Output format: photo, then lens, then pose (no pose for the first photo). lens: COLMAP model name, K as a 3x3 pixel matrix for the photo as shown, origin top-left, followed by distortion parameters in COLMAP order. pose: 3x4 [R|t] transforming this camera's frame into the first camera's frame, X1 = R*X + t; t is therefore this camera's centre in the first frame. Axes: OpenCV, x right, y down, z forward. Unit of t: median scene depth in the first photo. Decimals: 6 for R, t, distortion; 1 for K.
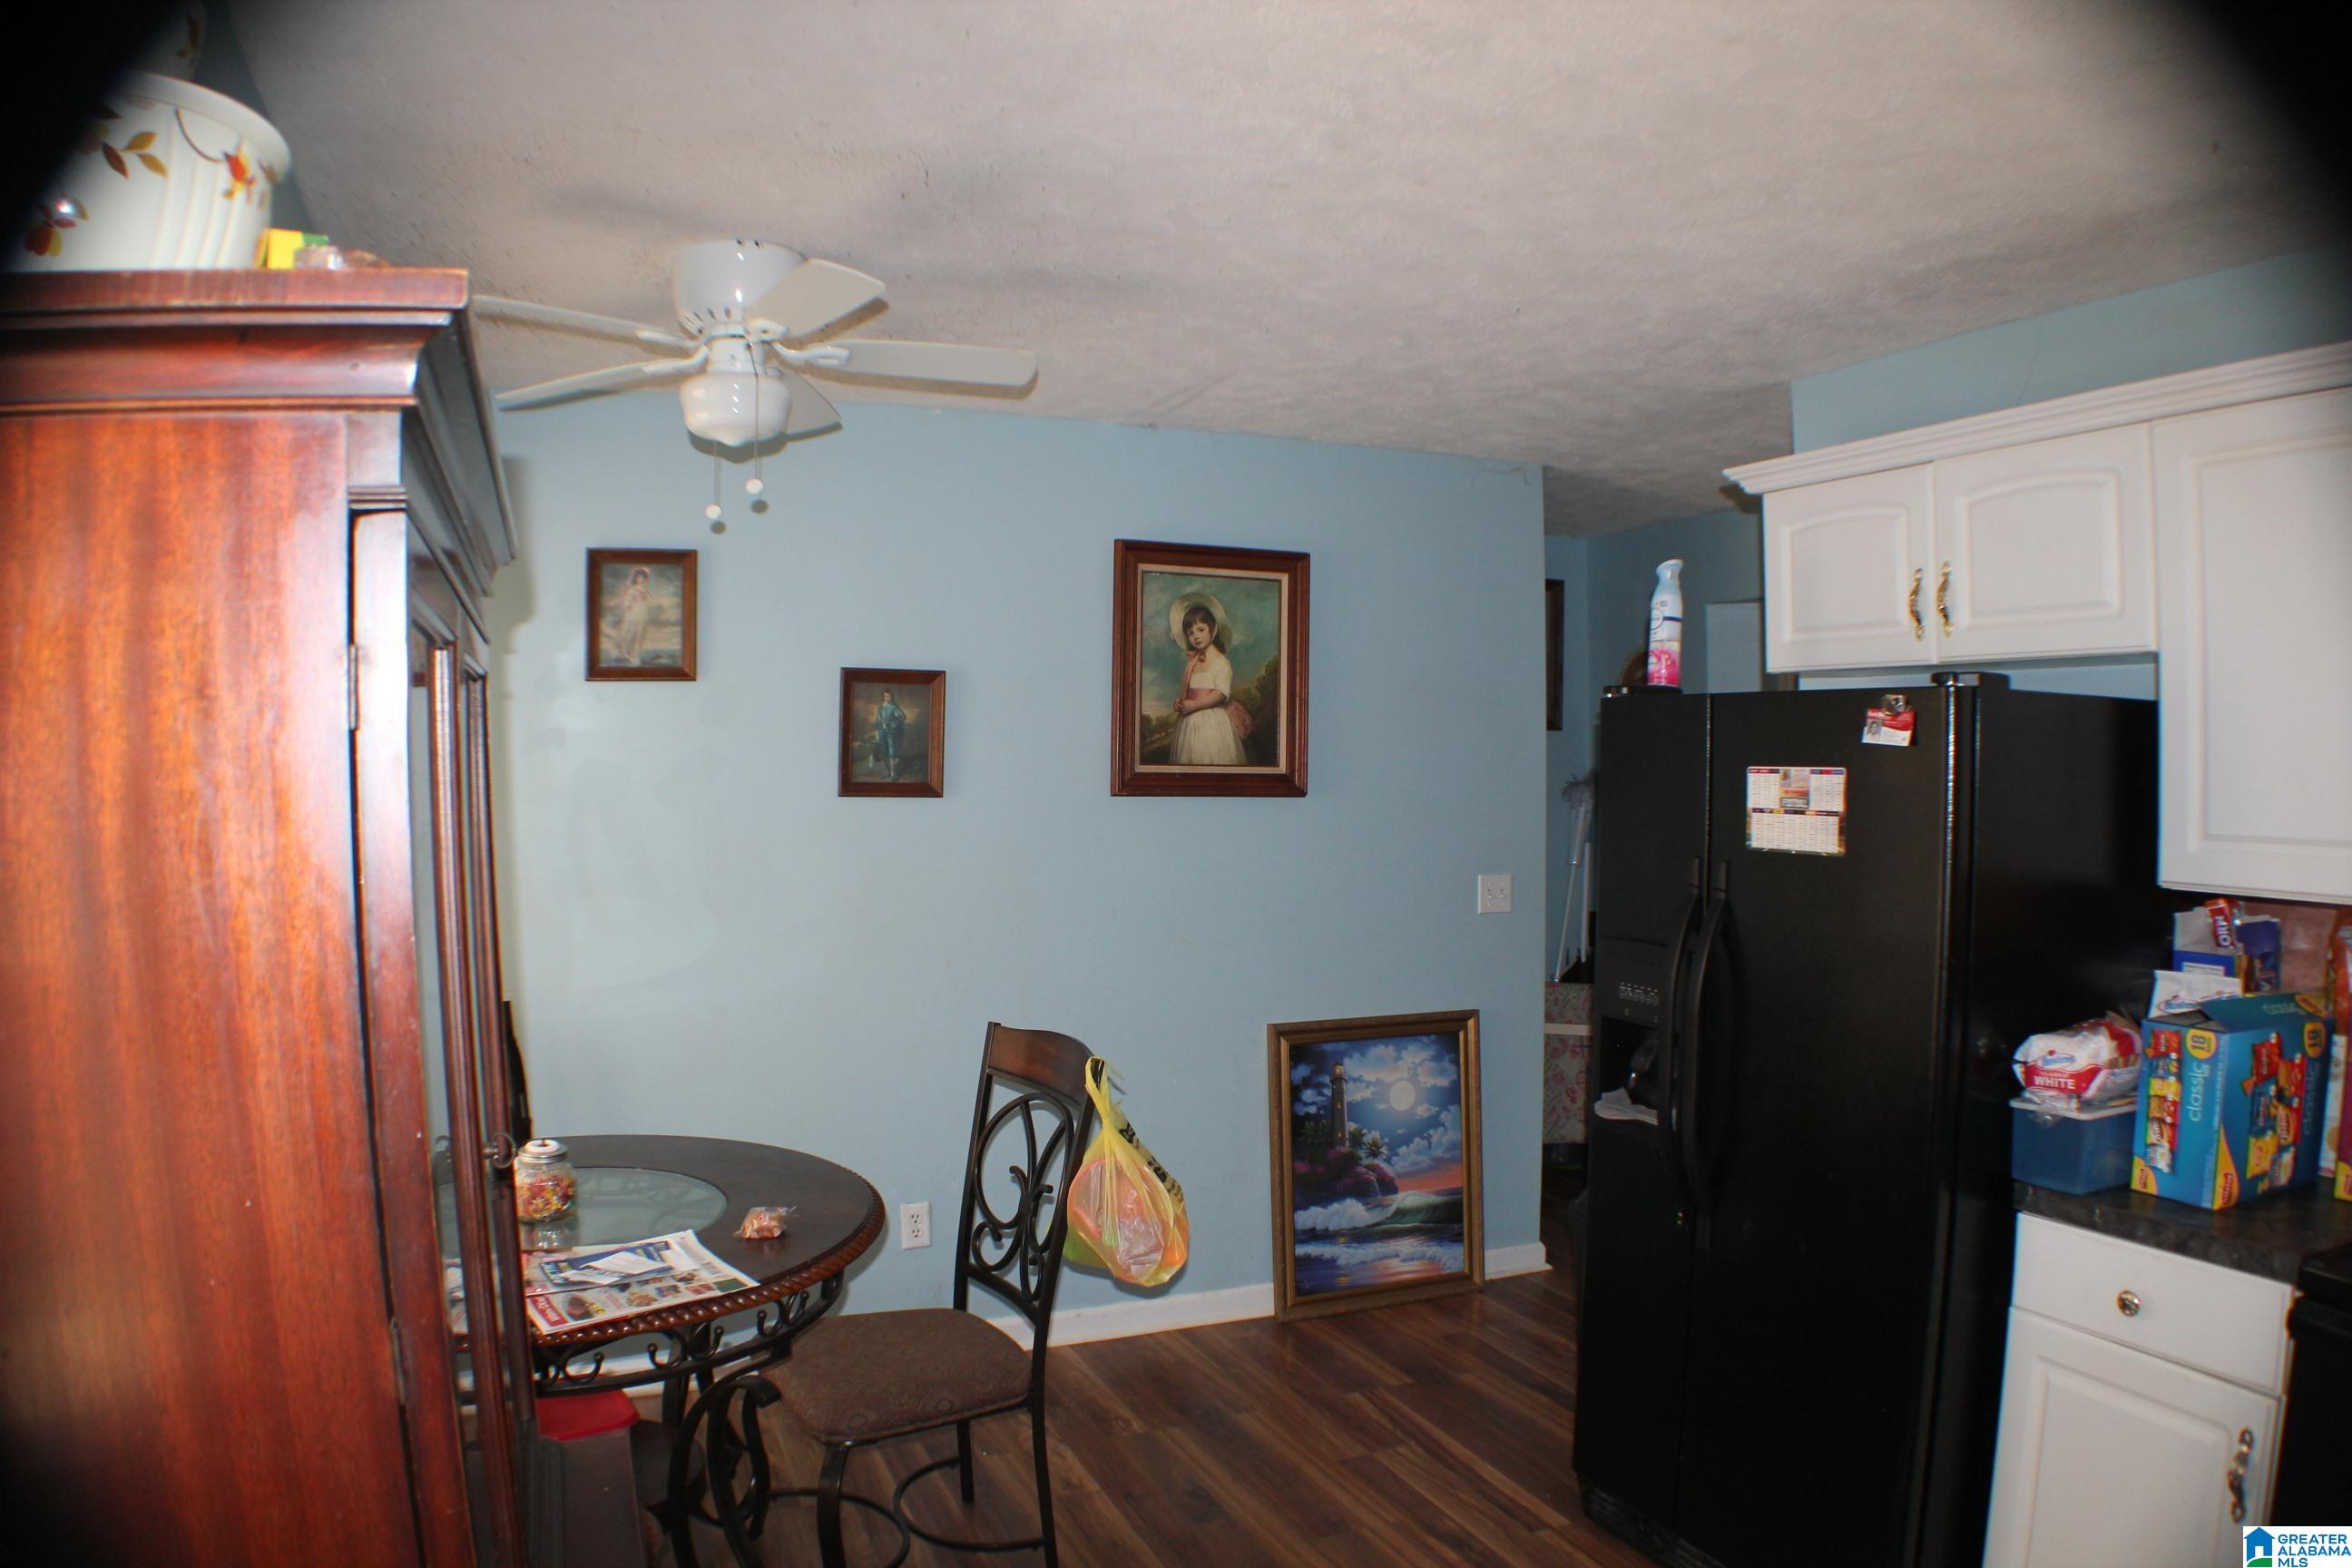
lens RADIAL K [[1605.2, 0, 1169.9], [0, 1605.2, 877.0], [0, 0, 1]] dist [-0.212173, 0.102666]
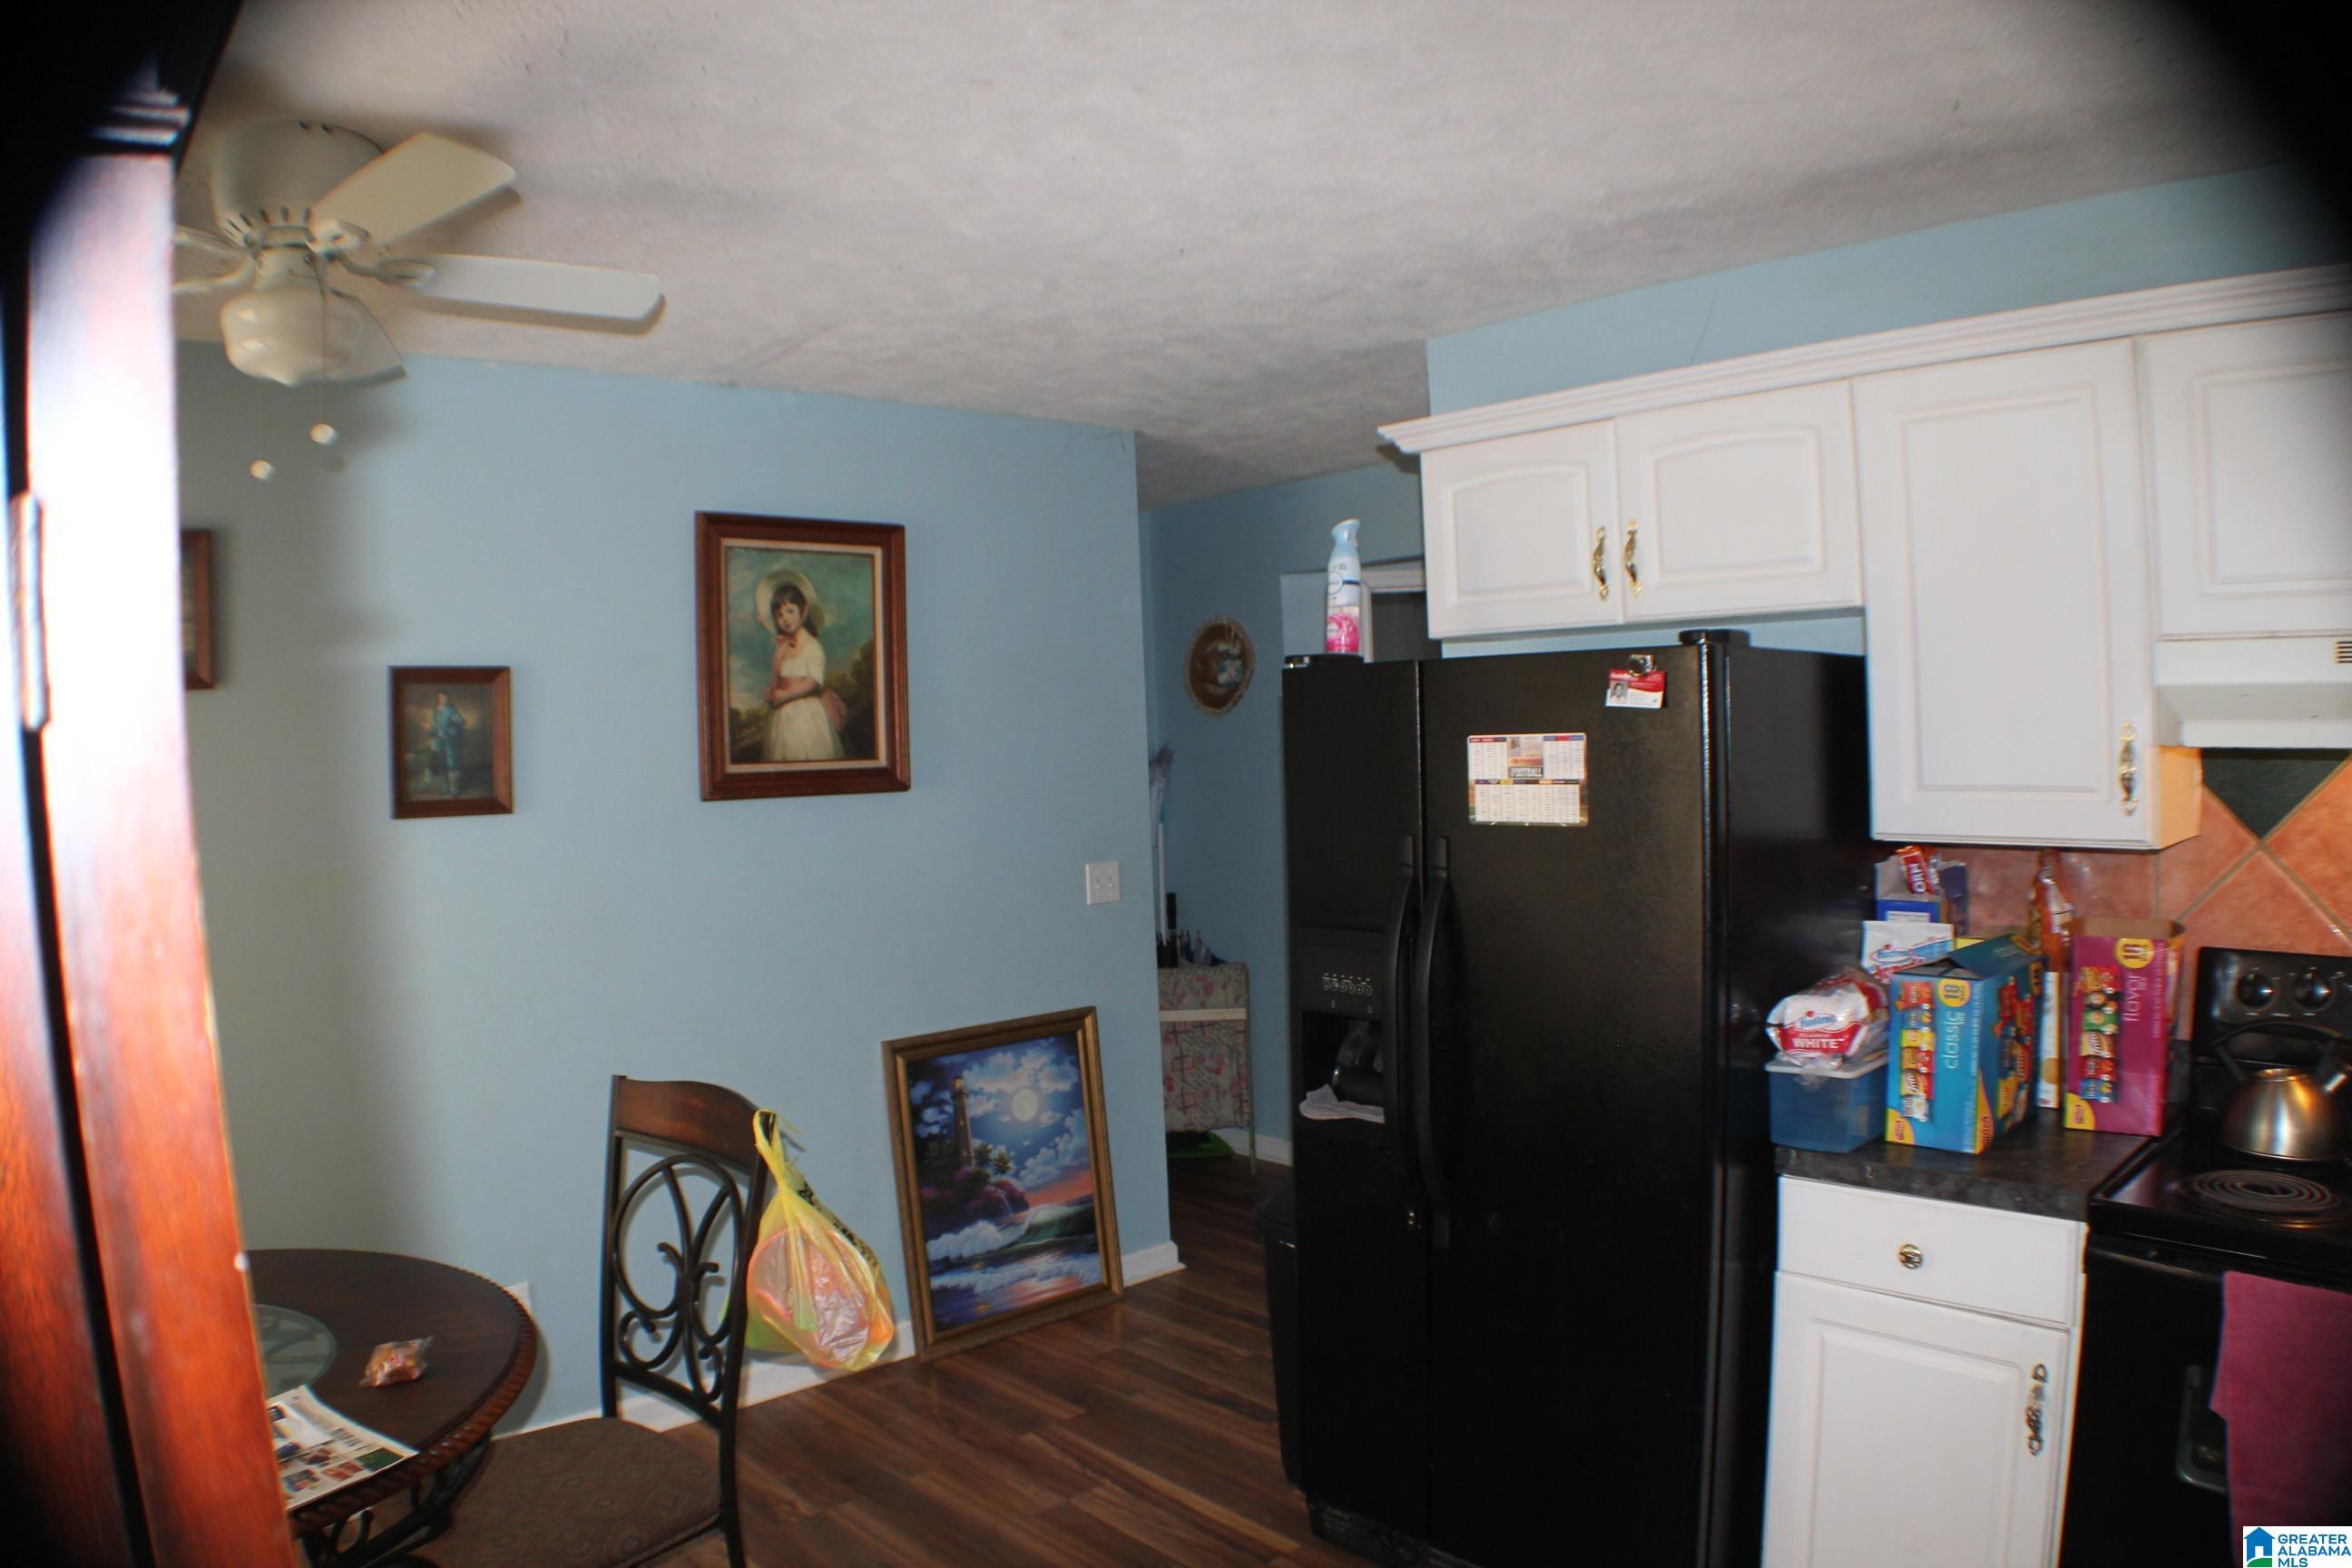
lens RADIAL K [[1579.7, 0, 1152.0], [0, 1579.7, 859.1], [0, 0, 1]] dist [-0.224489, 0.088264]
pose [[0.946878, -0.059350, 0.316070, -0.093197], [0.060125, 0.998164, 0.007311, -0.012700], [-0.315924, 0.012081, 0.948708, 0.140467]]
